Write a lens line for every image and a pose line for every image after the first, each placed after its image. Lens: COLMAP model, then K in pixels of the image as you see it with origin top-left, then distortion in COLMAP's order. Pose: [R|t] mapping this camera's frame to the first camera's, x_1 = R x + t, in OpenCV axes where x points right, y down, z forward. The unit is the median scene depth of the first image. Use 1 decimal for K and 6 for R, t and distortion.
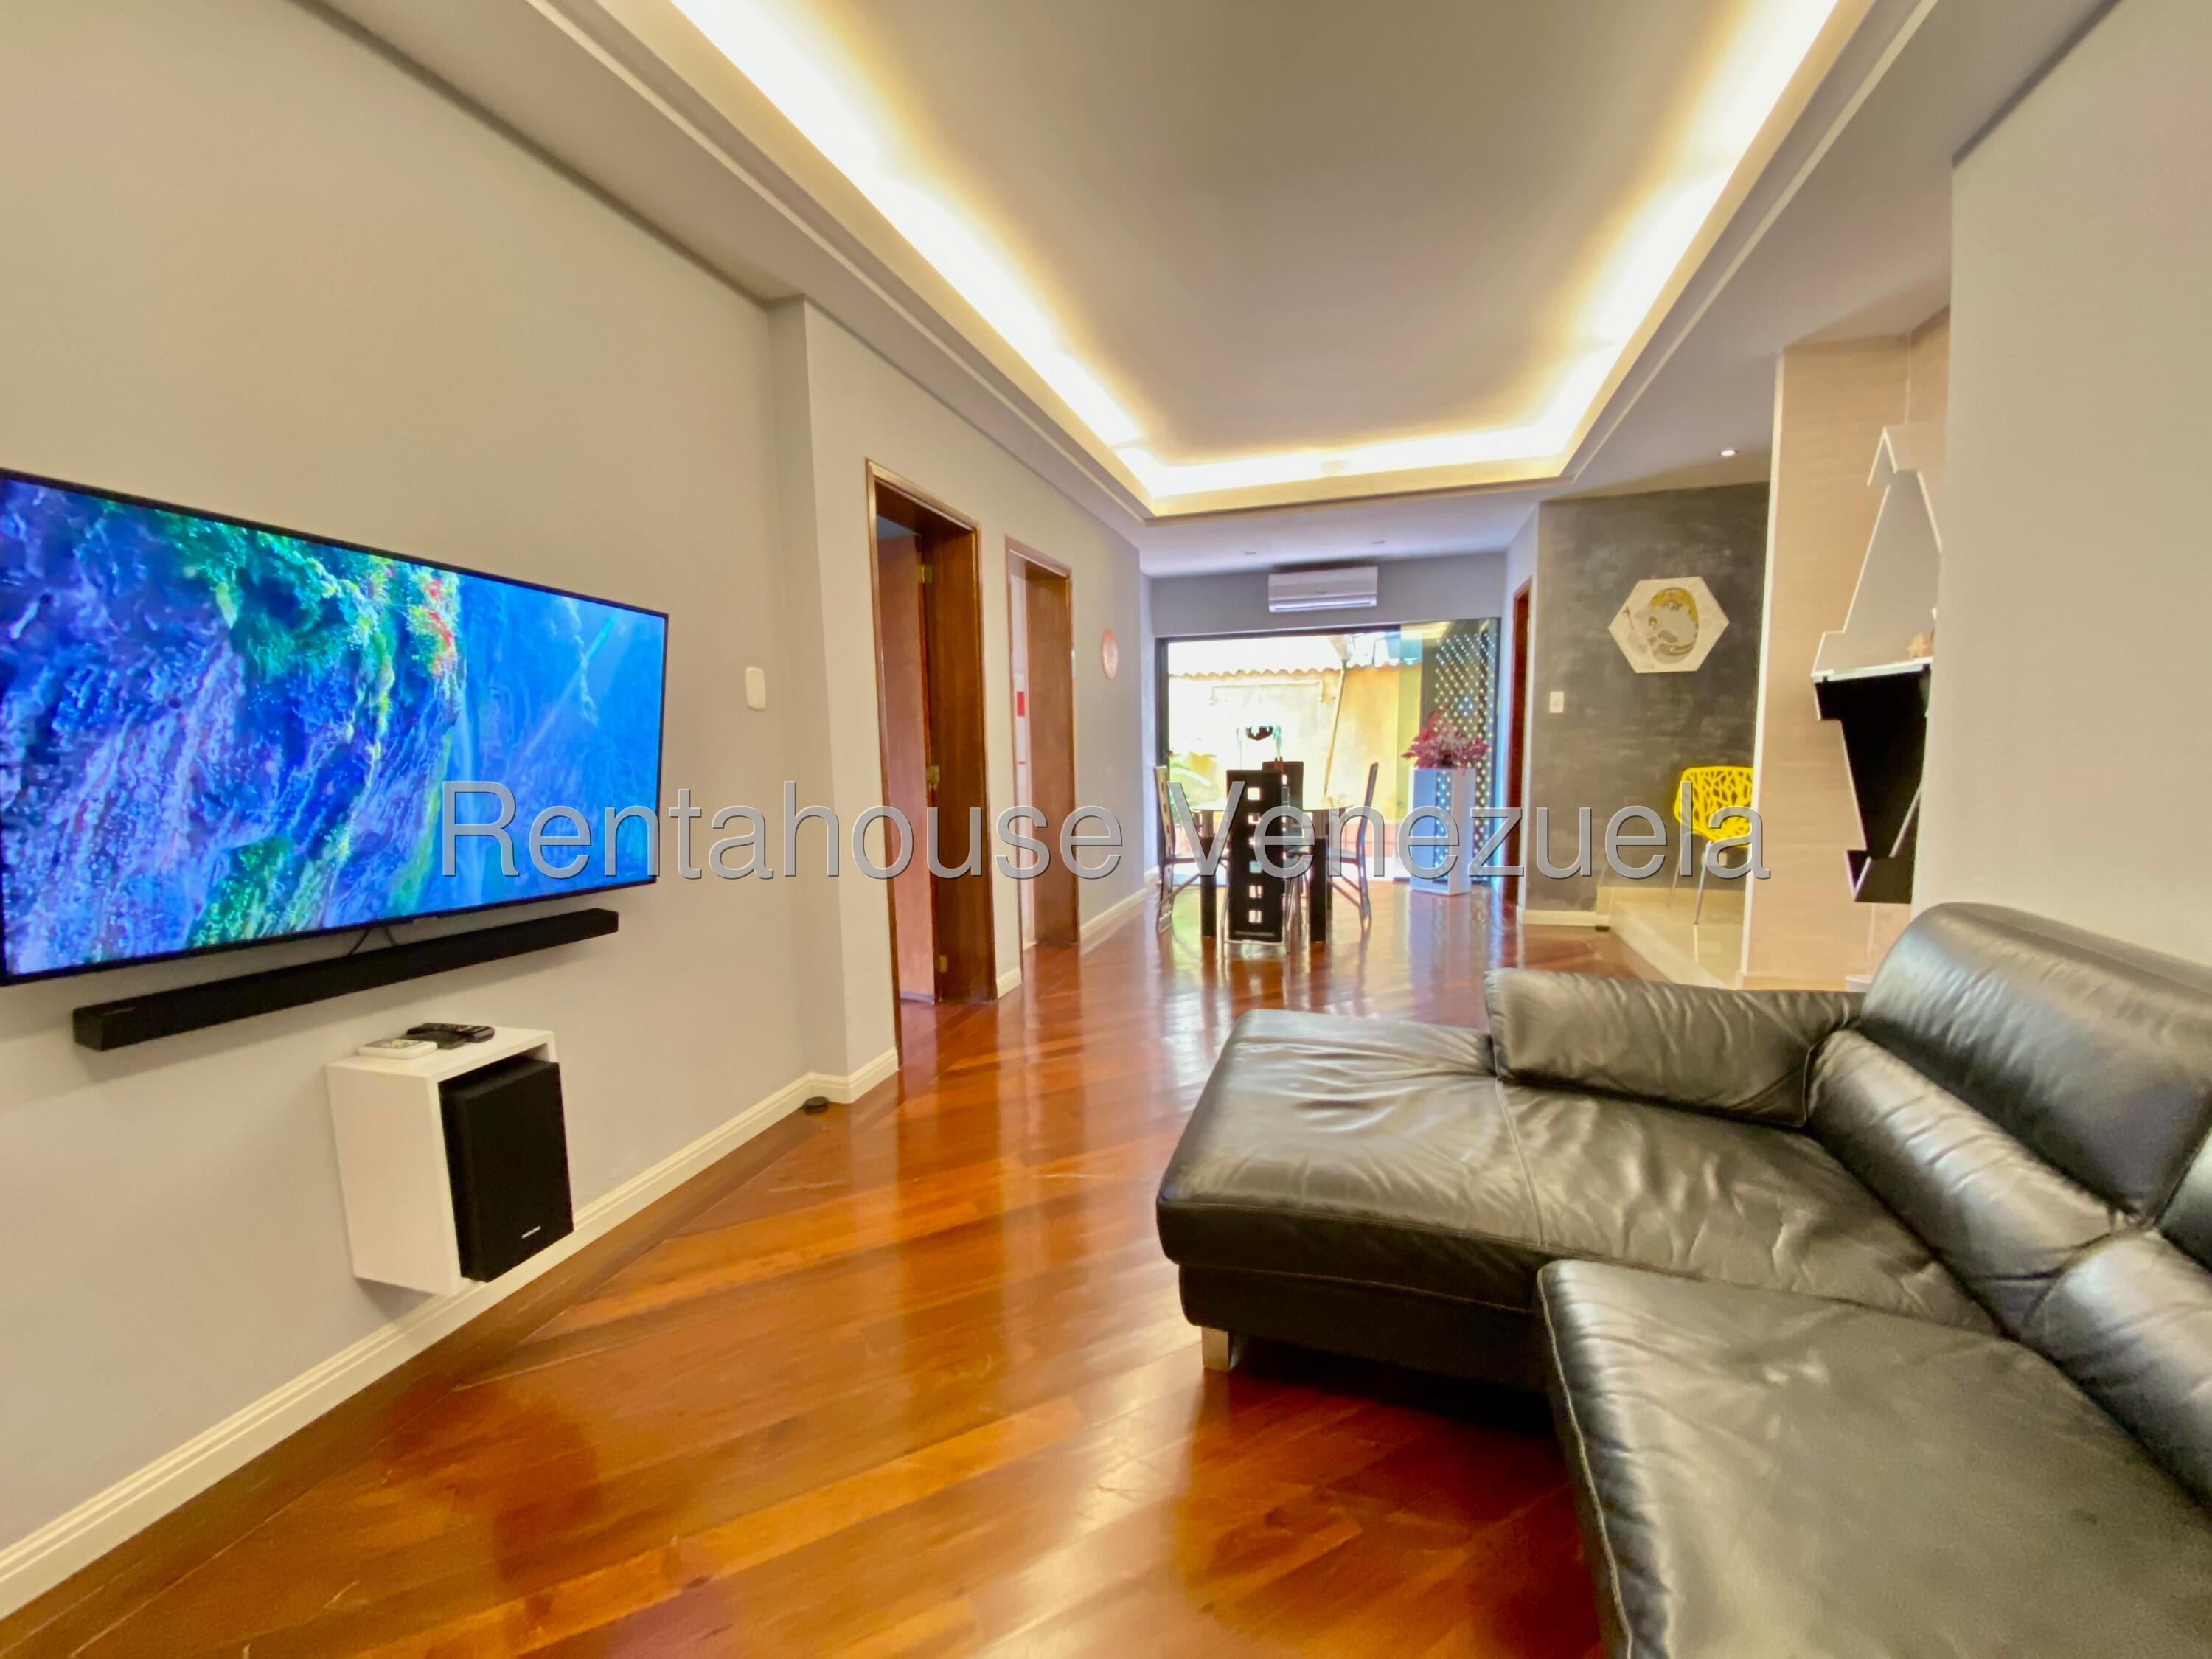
lens RADIAL K [[878.8, 0, 1097.0], [0, 878.8, 829.5], [0, 0, 1]] dist [-0.005464, -0.007044]
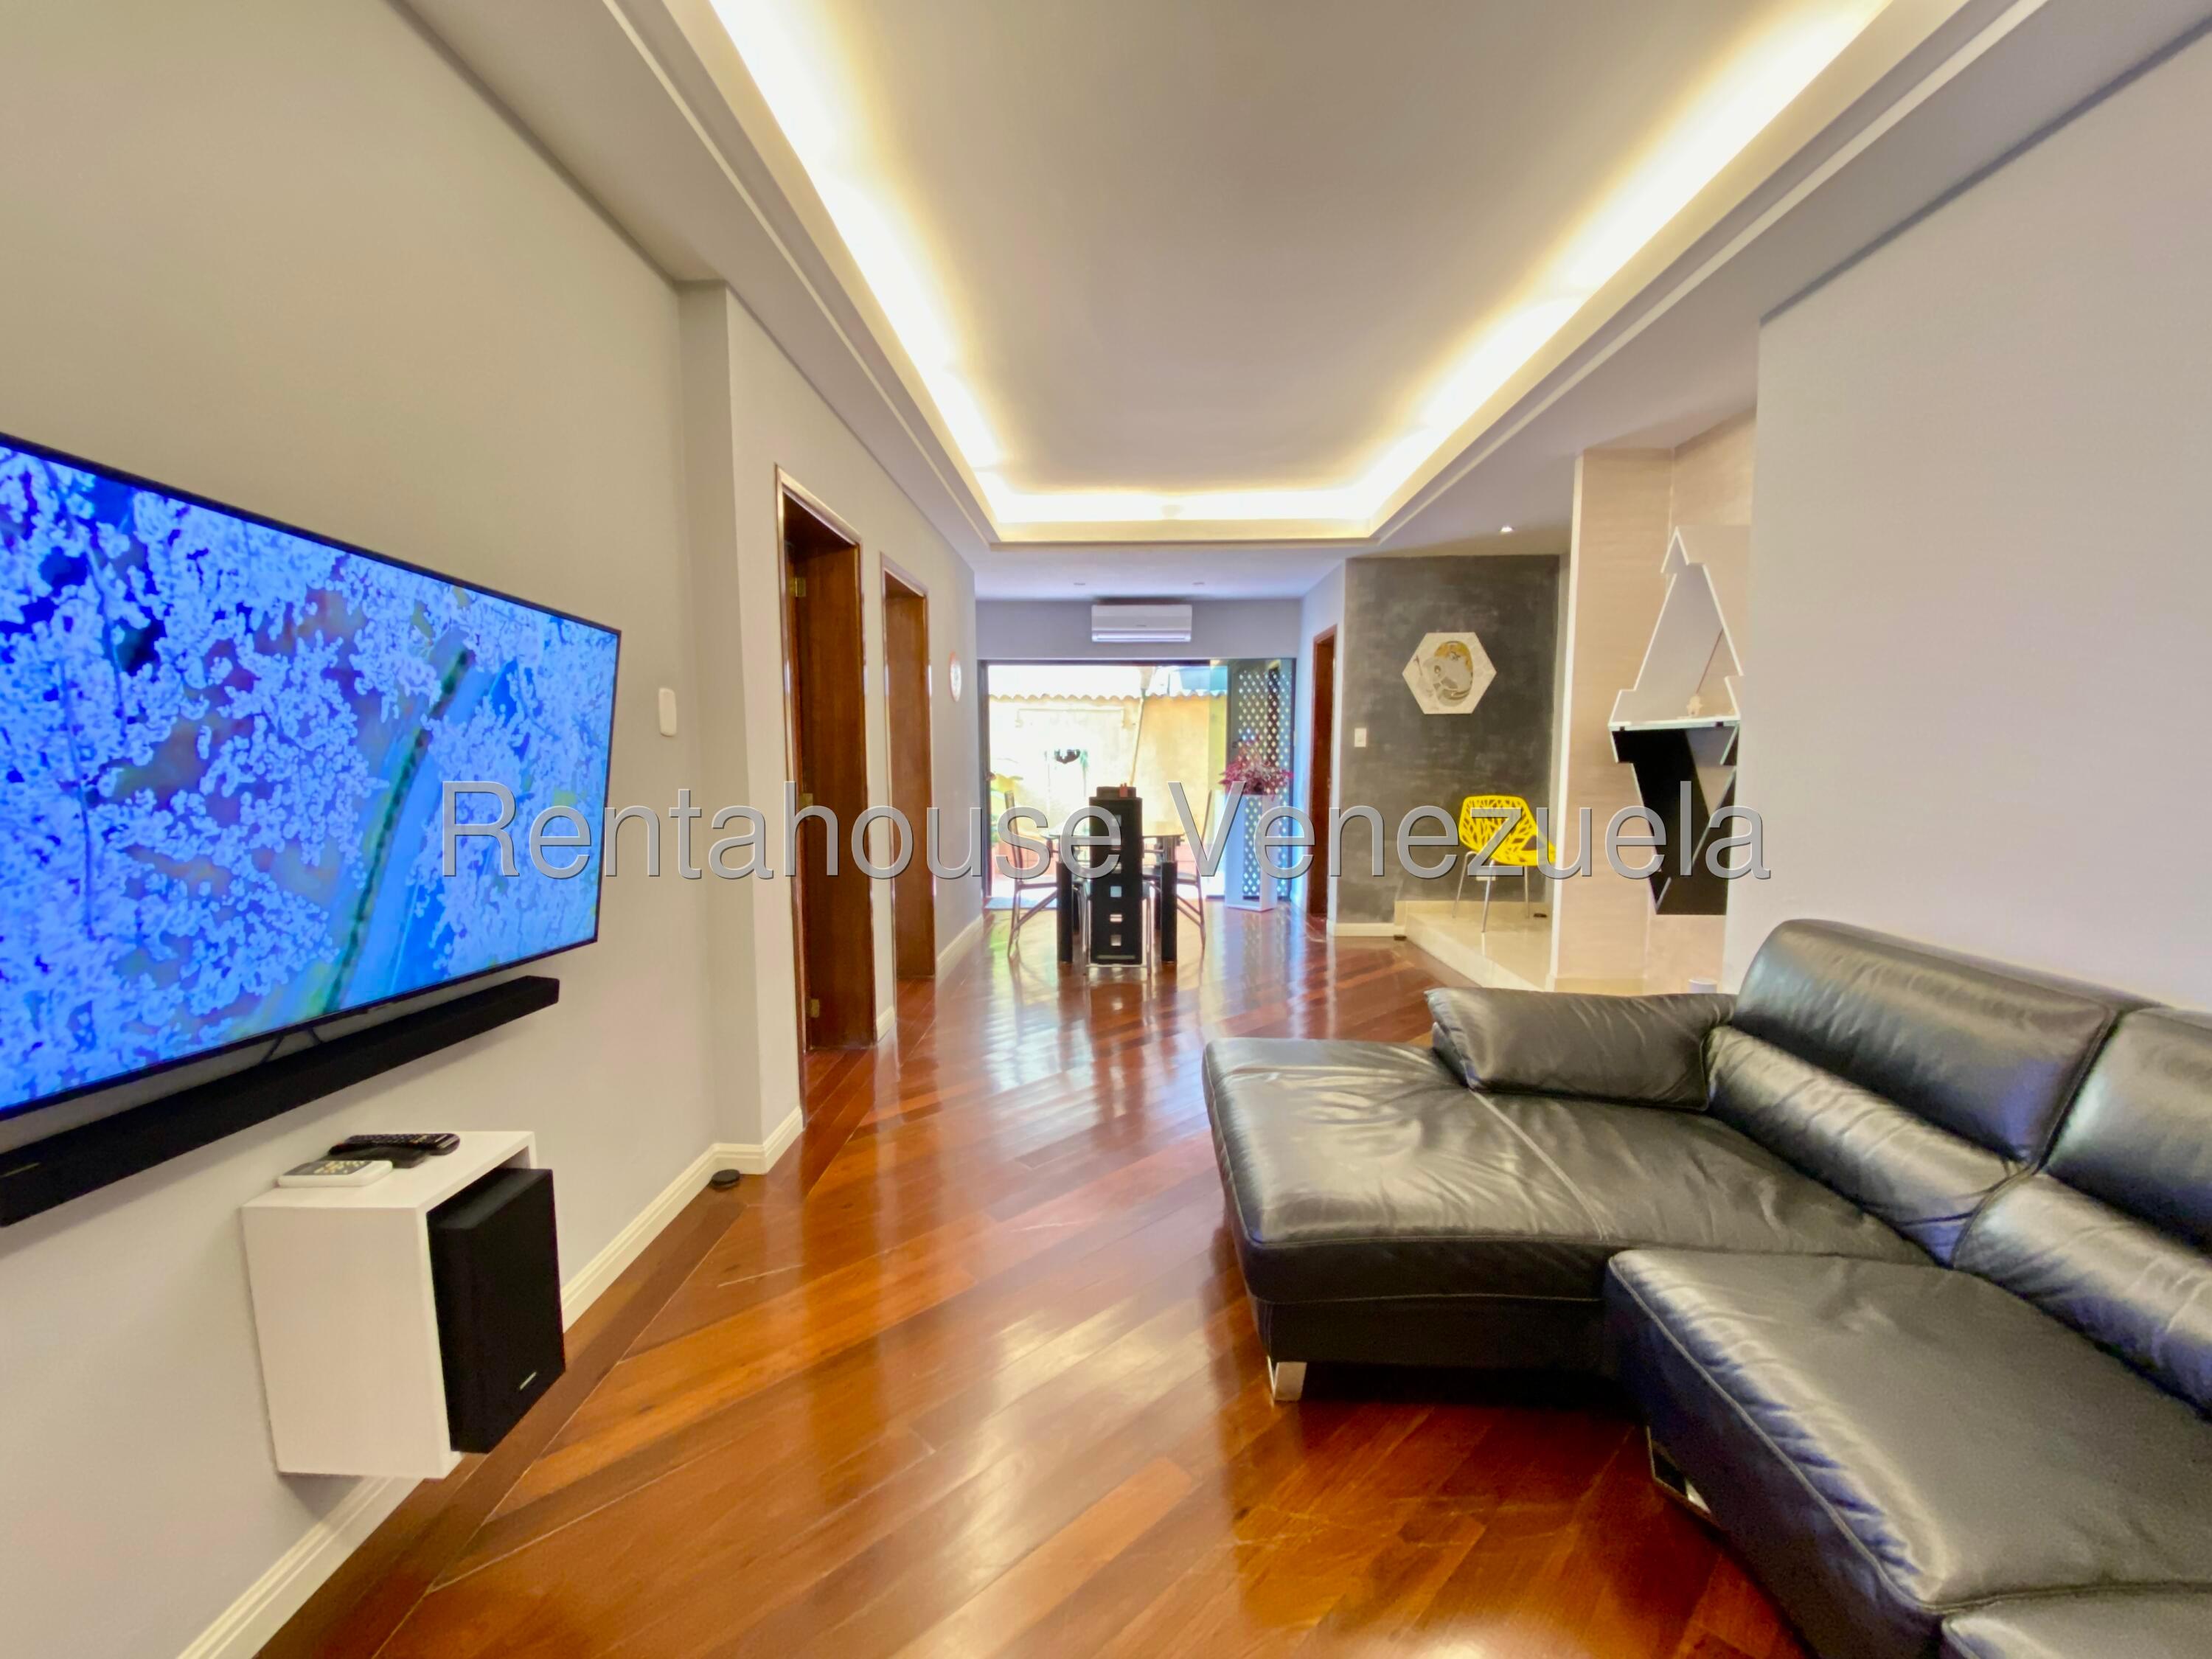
lens RADIAL K [[878.8, 0, 1089.0], [0, 878.8, 832.4], [0, 0, 1]] dist [-0.005464, -0.007044]
pose [[0.963795, -0.006756, 0.266559, -0.199955], [0.011270, 0.999818, -0.015406, -0.020368], [-0.266407, 0.017852, 0.963695, 0.034125]]
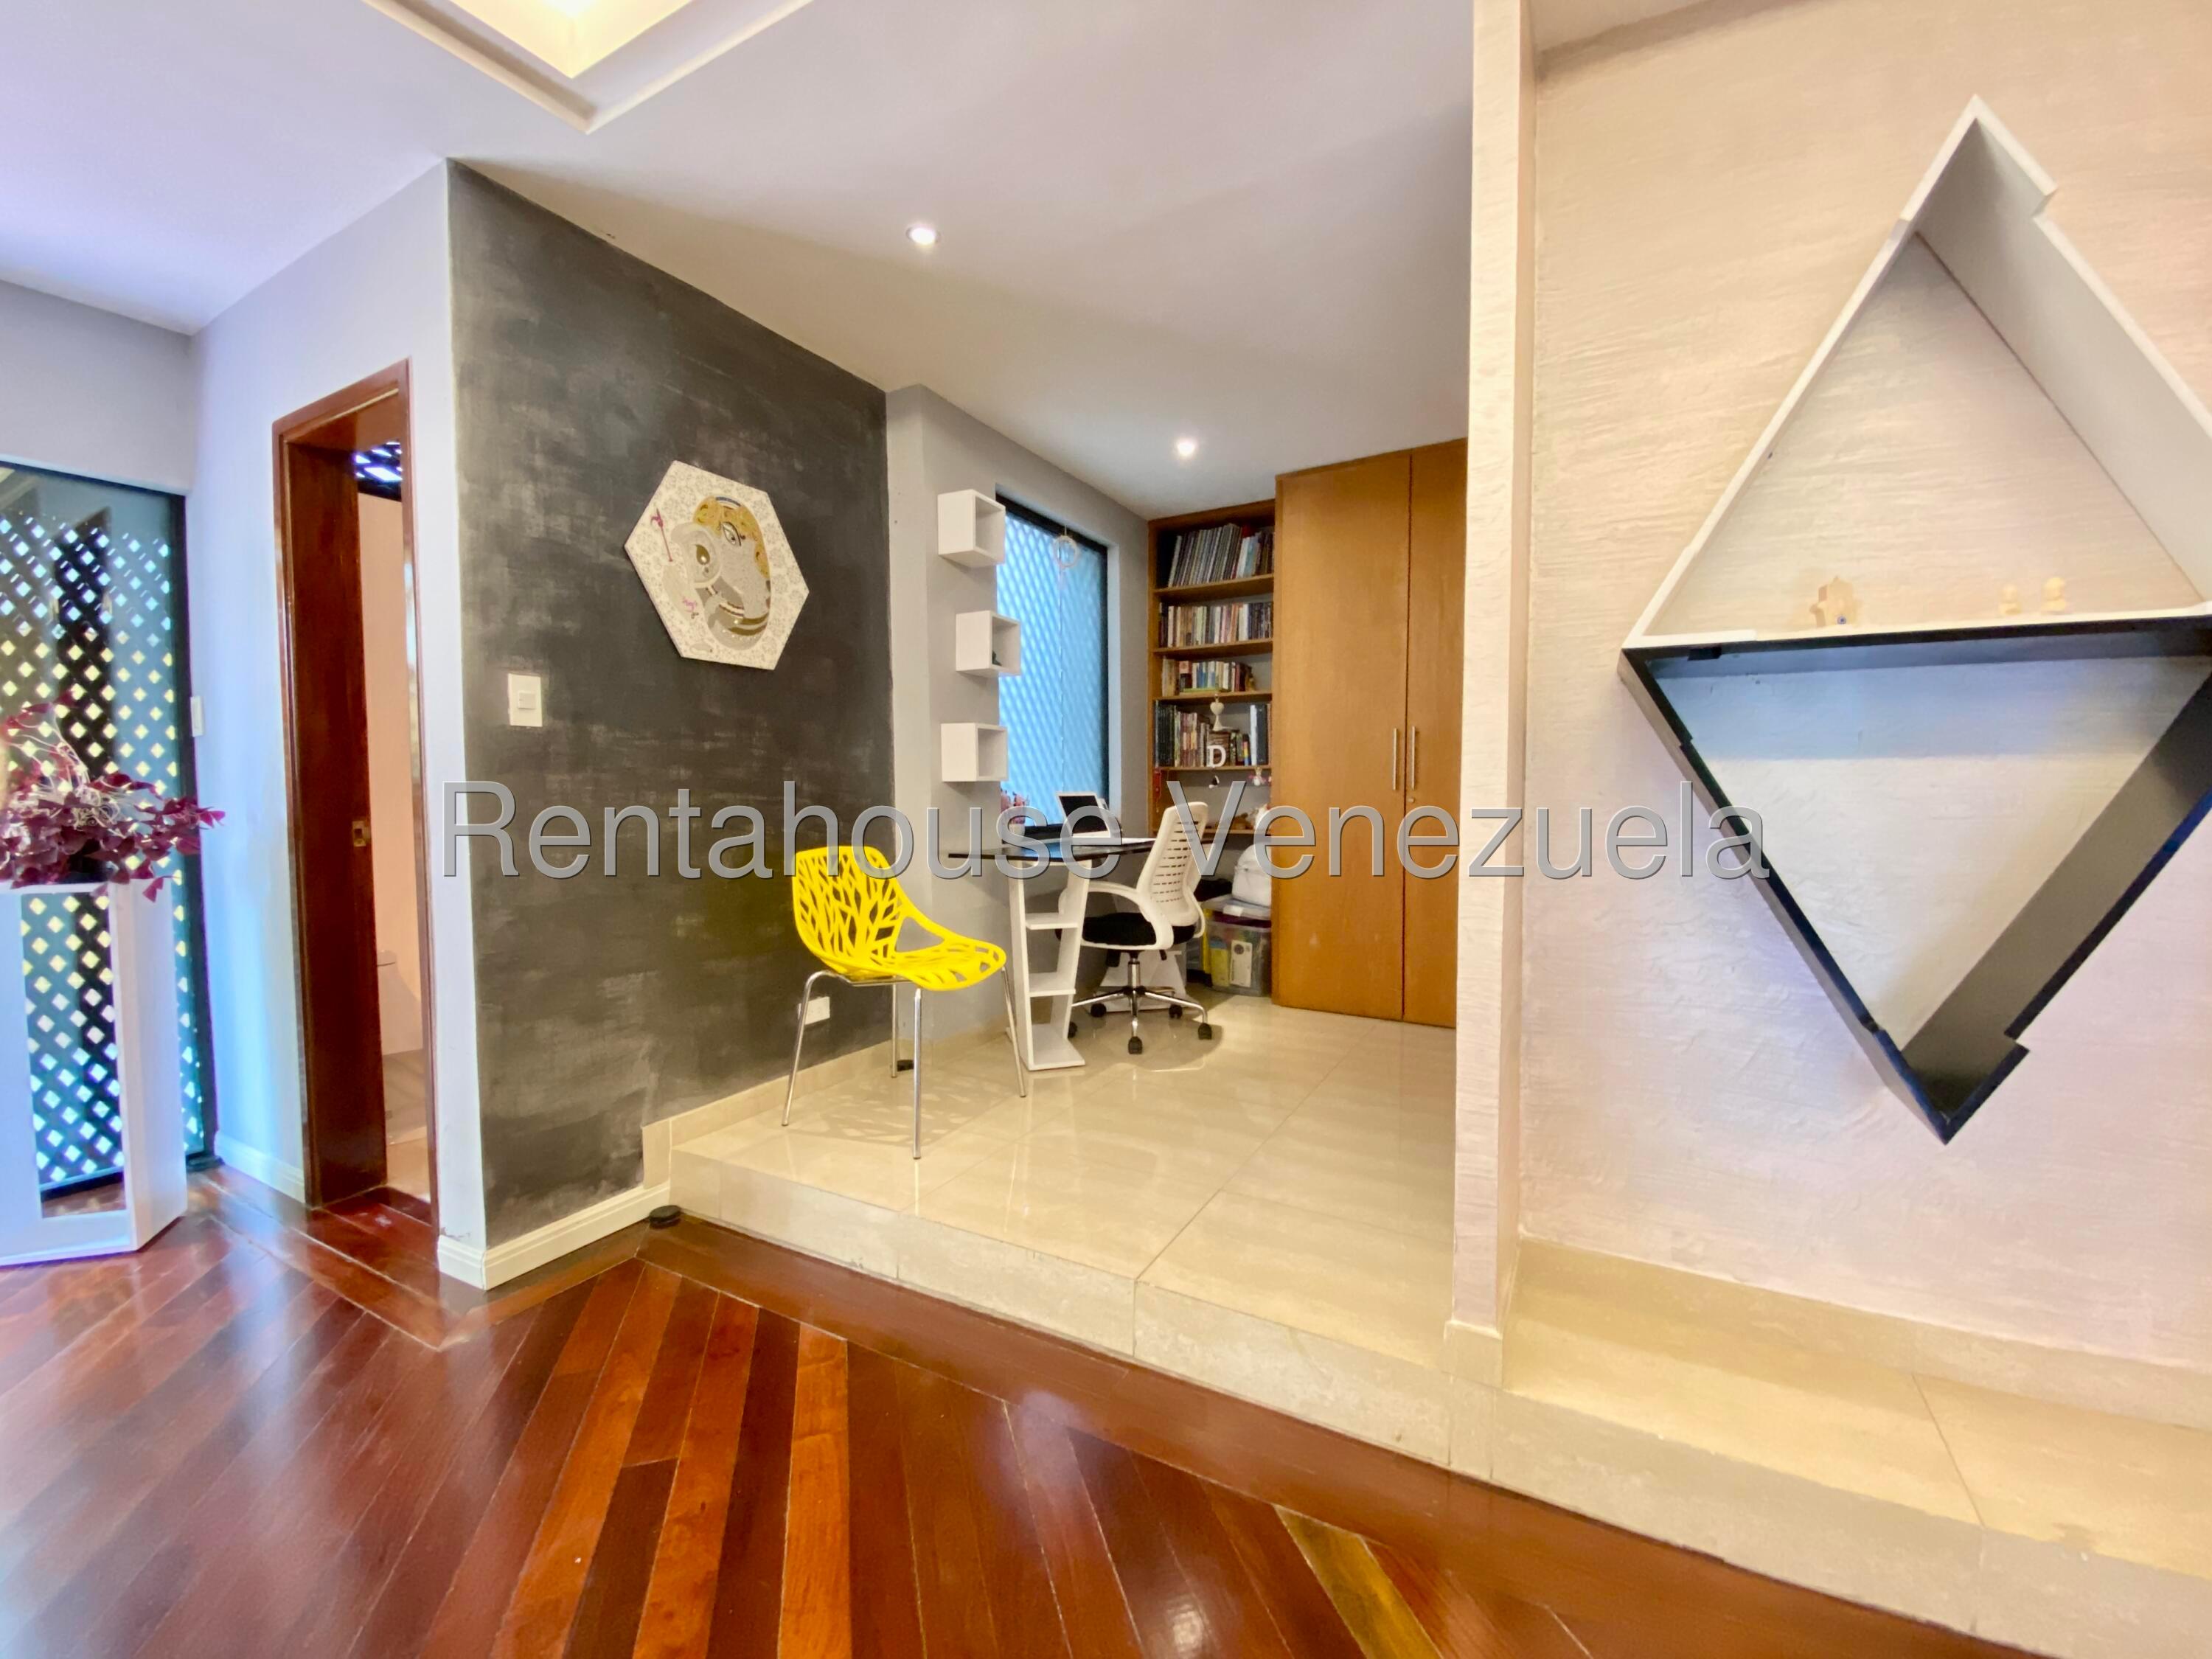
lens RADIAL K [[878.8, 0, 1102.6], [0, 878.8, 841.0], [0, 0, 1]] dist [-0.005464, -0.007044]
pose [[0.171826, -0.034504, 0.984523, 0.339181], [0.110373, 0.993768, 0.015565, -0.113797], [-0.978925, 0.105990, 0.174564, 1.278720]]
